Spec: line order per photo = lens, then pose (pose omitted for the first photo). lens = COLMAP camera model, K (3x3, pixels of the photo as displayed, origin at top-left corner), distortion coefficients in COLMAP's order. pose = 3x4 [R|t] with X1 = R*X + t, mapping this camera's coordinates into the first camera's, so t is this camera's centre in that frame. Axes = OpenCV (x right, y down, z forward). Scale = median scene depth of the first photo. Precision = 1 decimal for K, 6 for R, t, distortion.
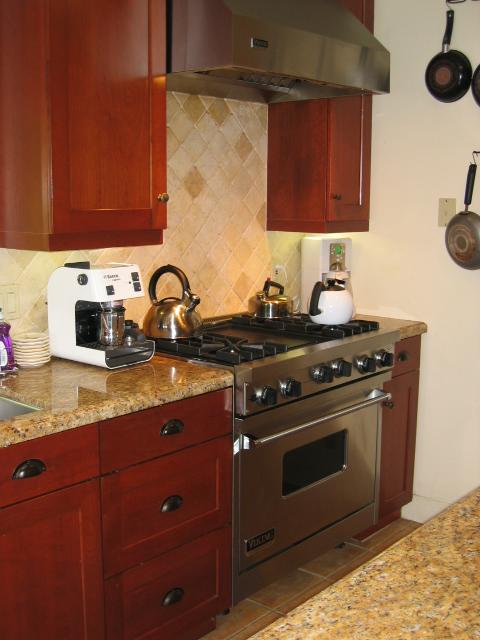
lens RADIAL K [[801.5, 0, 240.0], [0, 801.5, 320.0], [0, 0, 1]] dist [-0.009179, -0.016462]
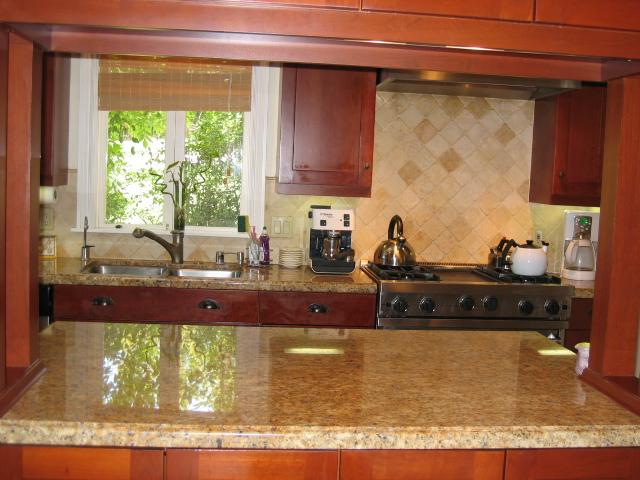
lens RADIAL K [[801.5, 0, 320.0], [0, 801.5, 240.0], [0, 0, 1]] dist [-0.009179, -0.016462]
pose [[0.736771, 0.085087, -0.670767, 0.679996], [-0.149462, 0.988004, -0.038842, 0.044481], [0.659416, 0.128872, 0.740651, -0.118586]]
